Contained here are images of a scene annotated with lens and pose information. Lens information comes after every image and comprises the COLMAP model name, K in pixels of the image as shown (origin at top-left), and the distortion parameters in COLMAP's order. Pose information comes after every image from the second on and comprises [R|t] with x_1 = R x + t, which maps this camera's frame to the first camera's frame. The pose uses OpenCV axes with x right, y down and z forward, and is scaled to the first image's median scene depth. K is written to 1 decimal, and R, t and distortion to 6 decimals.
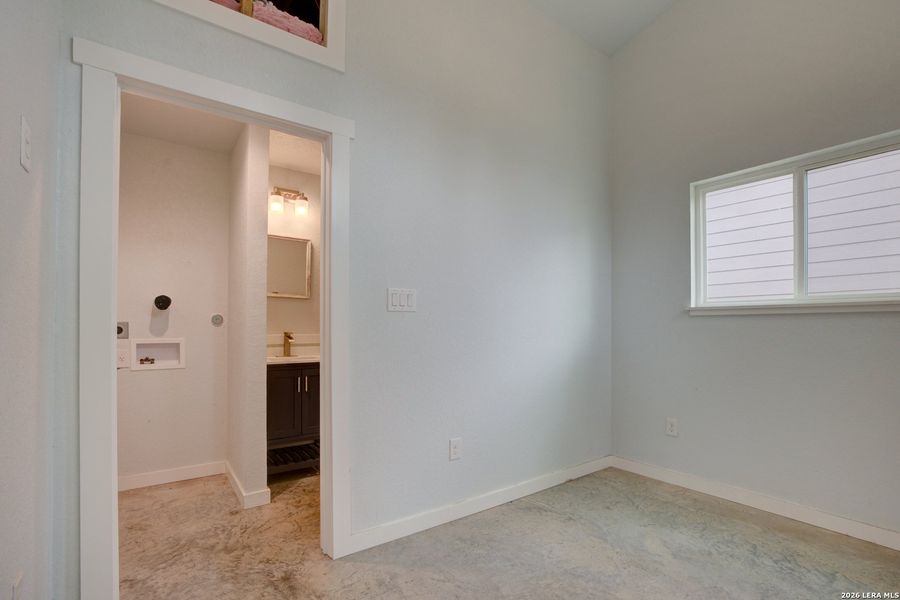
lens RADIAL K [[408.2, 0, 472.1], [0, 408.2, 321.7], [0, 0, 1]] dist [-0.039177, 0.013609]
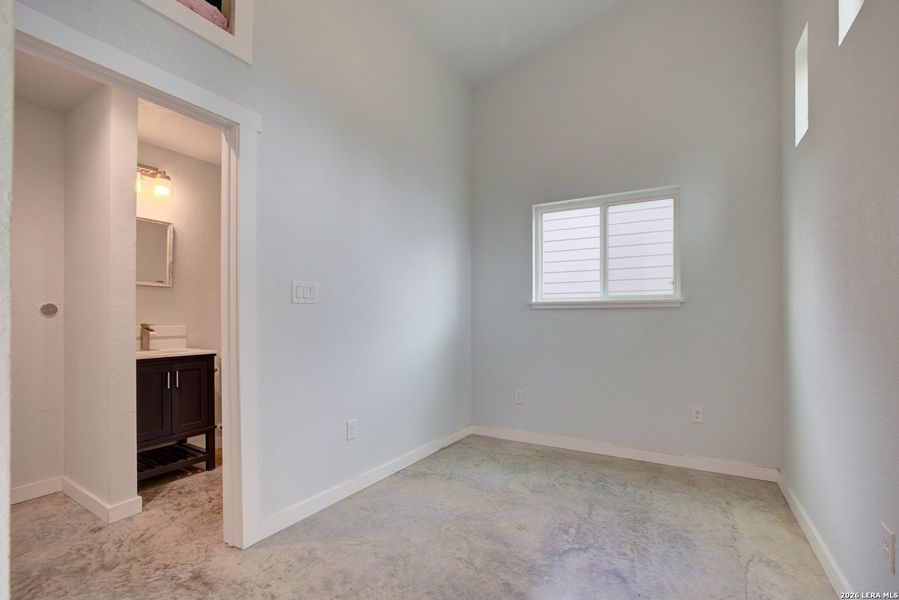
lens RADIAL K [[407.8, 0, 455.4], [0, 407.8, 313.5], [0, 0, 1]] dist [-0.039177, 0.013609]
pose [[0.921025, 0.001820, 0.389500, -0.206511], [-0.005132, 0.999959, 0.007461, -0.008425], [-0.389470, -0.008871, 0.920996, -0.104997]]
